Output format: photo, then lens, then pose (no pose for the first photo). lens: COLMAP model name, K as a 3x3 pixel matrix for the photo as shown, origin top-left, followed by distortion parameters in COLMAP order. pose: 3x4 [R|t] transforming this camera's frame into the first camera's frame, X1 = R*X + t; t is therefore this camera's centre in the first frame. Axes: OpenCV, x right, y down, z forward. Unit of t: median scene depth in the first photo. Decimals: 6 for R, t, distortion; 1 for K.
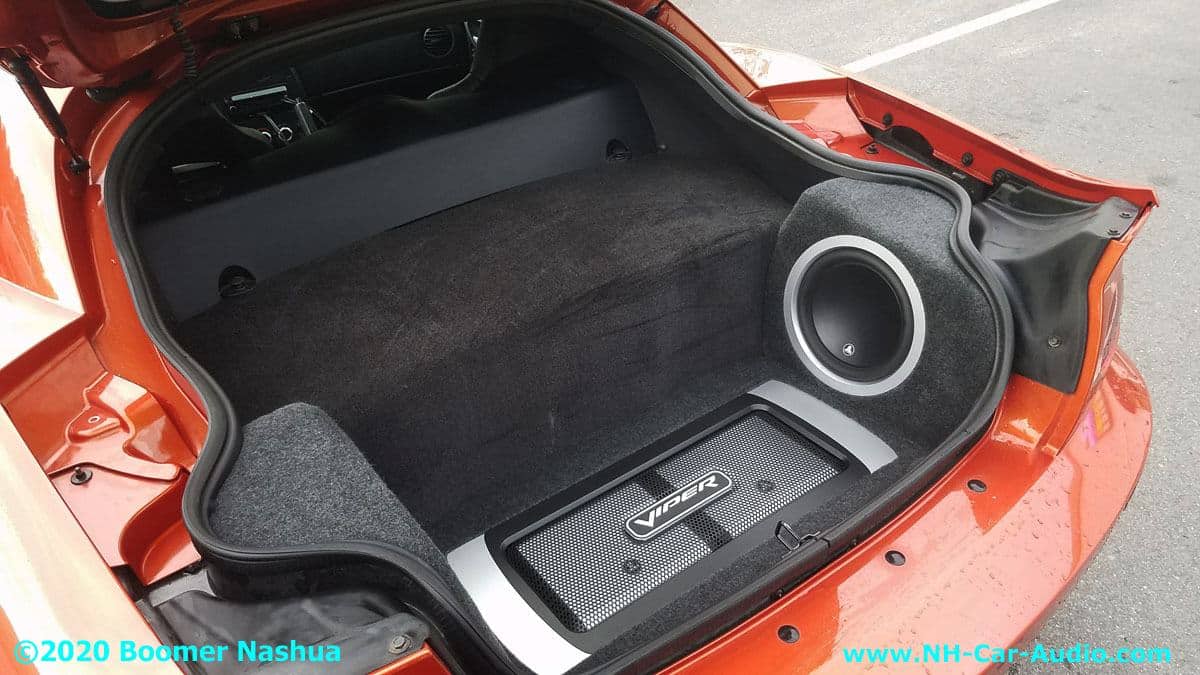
lens RADIAL K [[917.4, 0, 600.0], [0, 917.4, 337.5], [0, 0, 1]] dist [0.204568, -0.351848]
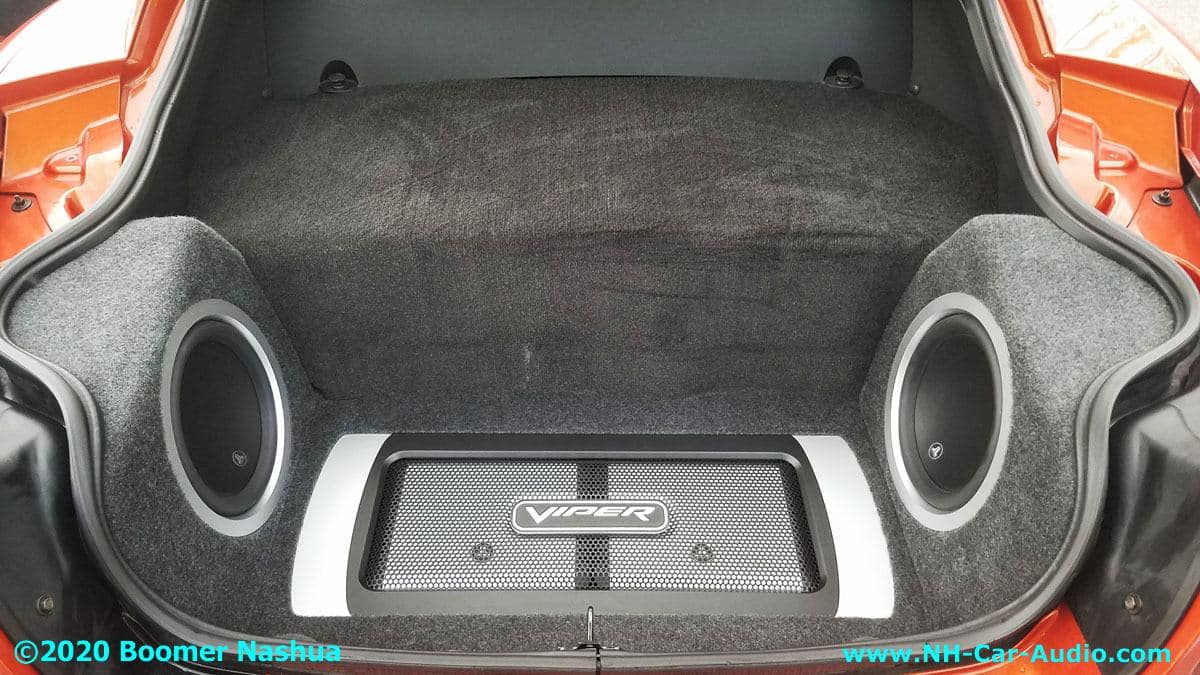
lens RADIAL K [[917.4, 0, 600.0], [0, 917.4, 337.5], [0, 0, 1]] dist [0.204568, -0.351848]
pose [[0.804476, 0.433787, -0.405767, 0.349448], [-0.363747, 0.899834, 0.240806, -0.158351], [0.469581, -0.046126, 0.881684, 0.288868]]
